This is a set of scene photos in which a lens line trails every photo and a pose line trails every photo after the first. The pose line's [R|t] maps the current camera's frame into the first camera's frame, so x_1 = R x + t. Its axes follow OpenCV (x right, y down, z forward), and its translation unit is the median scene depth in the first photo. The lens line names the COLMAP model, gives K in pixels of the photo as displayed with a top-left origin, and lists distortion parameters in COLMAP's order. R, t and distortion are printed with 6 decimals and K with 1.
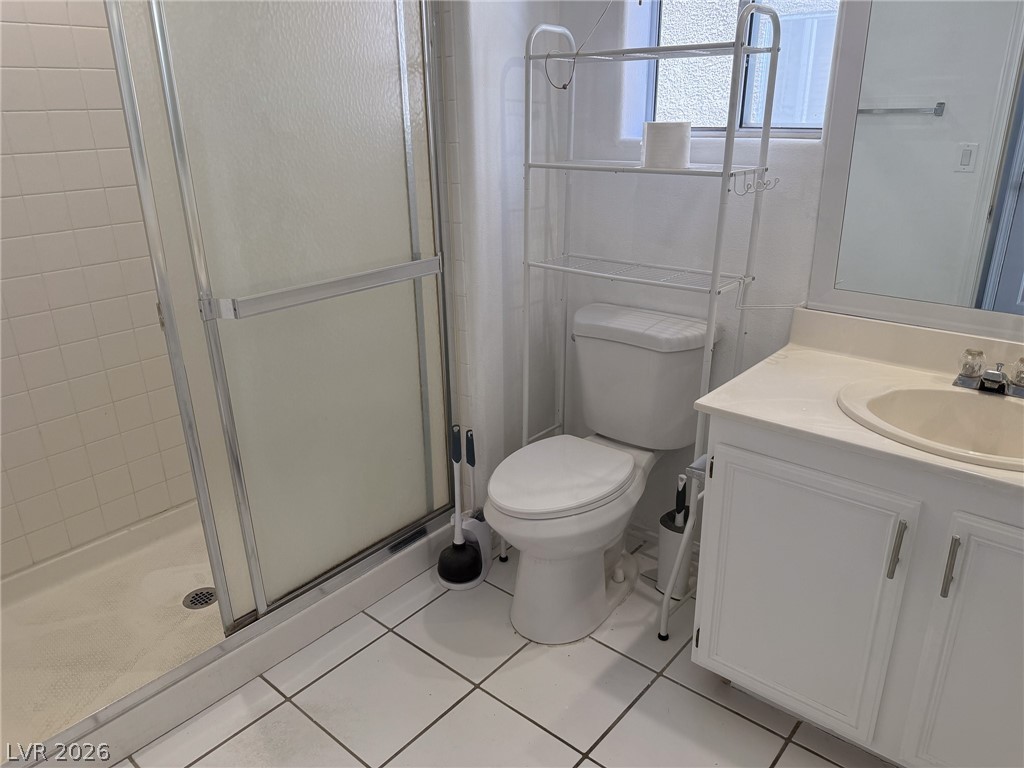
lens RADIAL K [[717.6, 0, 510.7], [0, 717.6, 389.2], [0, 0, 1]] dist [0.067969, -0.094812]
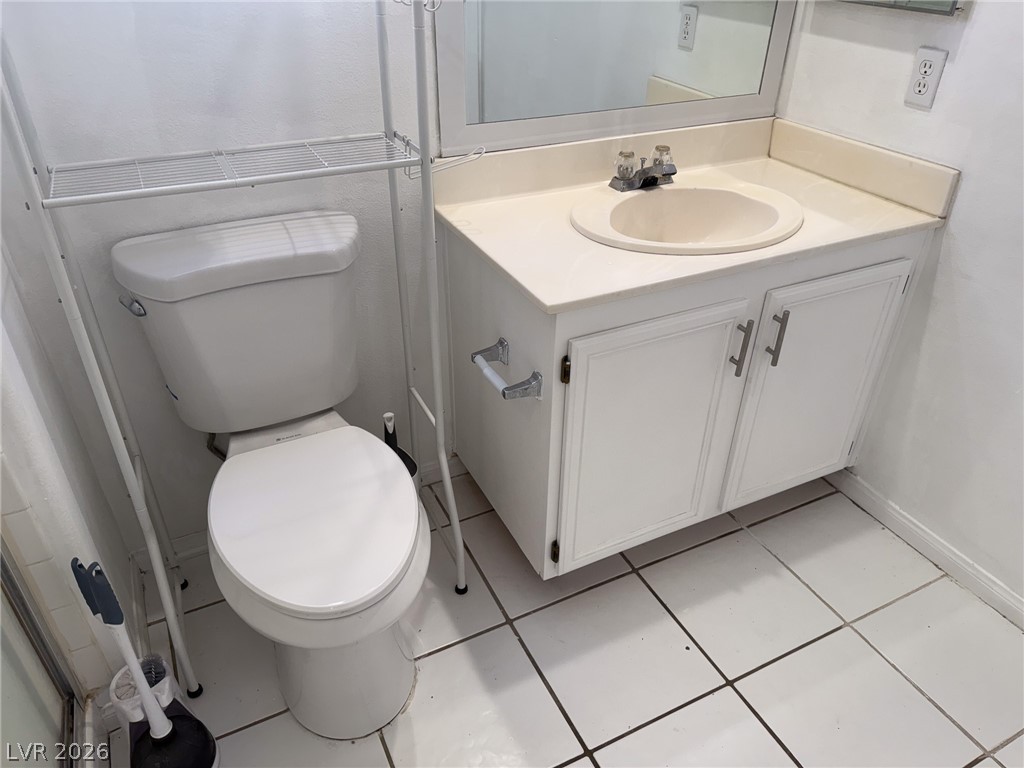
lens RADIAL K [[717.6, 0, 516.8], [0, 717.6, 395.5], [0, 0, 1]] dist [0.067969, -0.094812]
pose [[0.388682, -0.491633, 0.779245, -0.307071], [0.314695, 0.865720, 0.389224, -0.158986], [-0.865964, 0.093940, 0.491205, 0.518047]]
